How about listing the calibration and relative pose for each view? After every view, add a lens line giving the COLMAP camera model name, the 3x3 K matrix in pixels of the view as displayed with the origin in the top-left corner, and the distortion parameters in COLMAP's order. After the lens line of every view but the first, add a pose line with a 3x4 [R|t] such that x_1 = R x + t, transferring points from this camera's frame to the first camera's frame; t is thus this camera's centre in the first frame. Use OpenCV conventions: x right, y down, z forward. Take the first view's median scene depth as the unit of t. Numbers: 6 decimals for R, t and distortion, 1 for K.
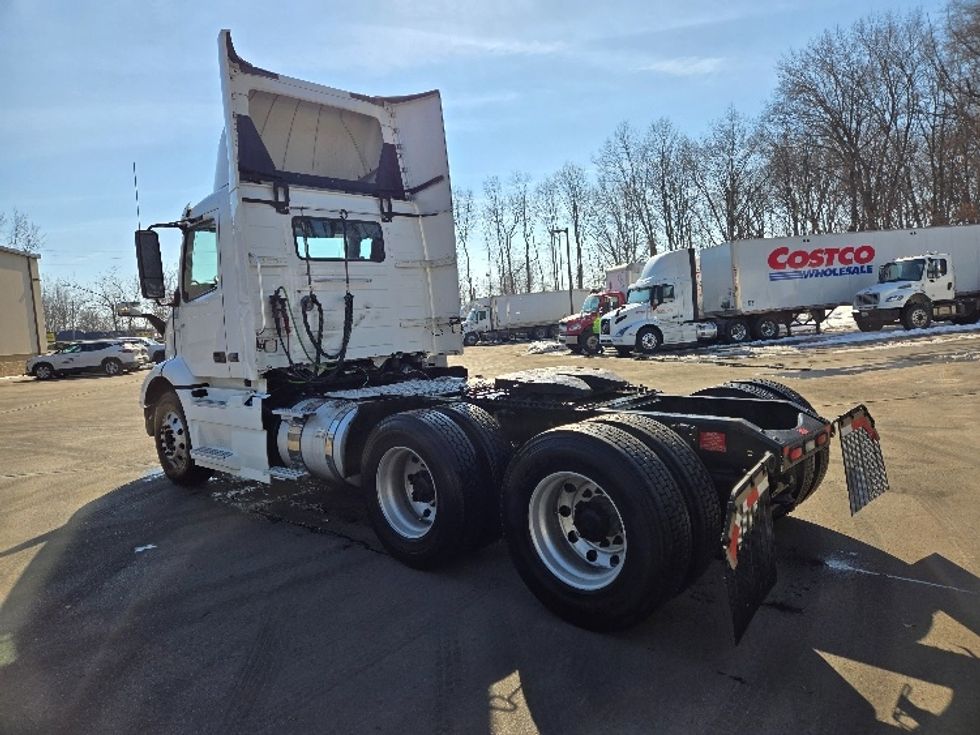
lens RADIAL K [[651.7, 0, 487.7], [0, 651.7, 368.8], [0, 0, 1]] dist [0.047661, -0.015215]
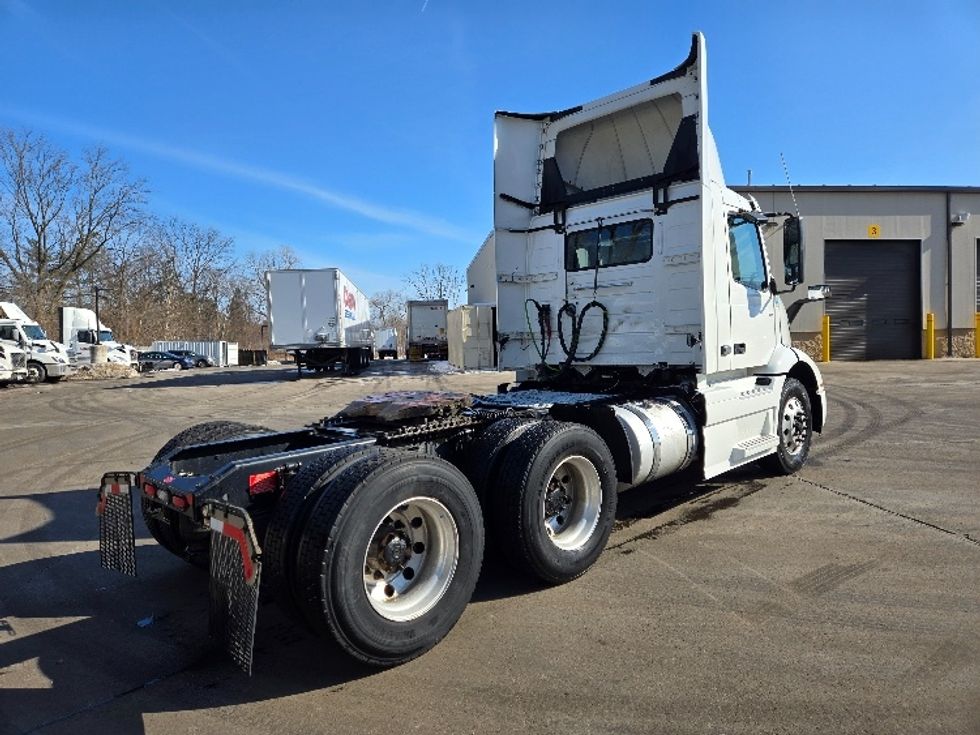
lens RADIAL K [[651.7, 0, 484.7], [0, 651.7, 367.7], [0, 0, 1]] dist [0.047661, -0.015215]
pose [[-0.059756, 0.112464, -0.991857, 0.853969], [-0.039897, 0.992570, 0.114949, -0.124602], [0.997415, 0.046441, -0.054825, 0.917494]]
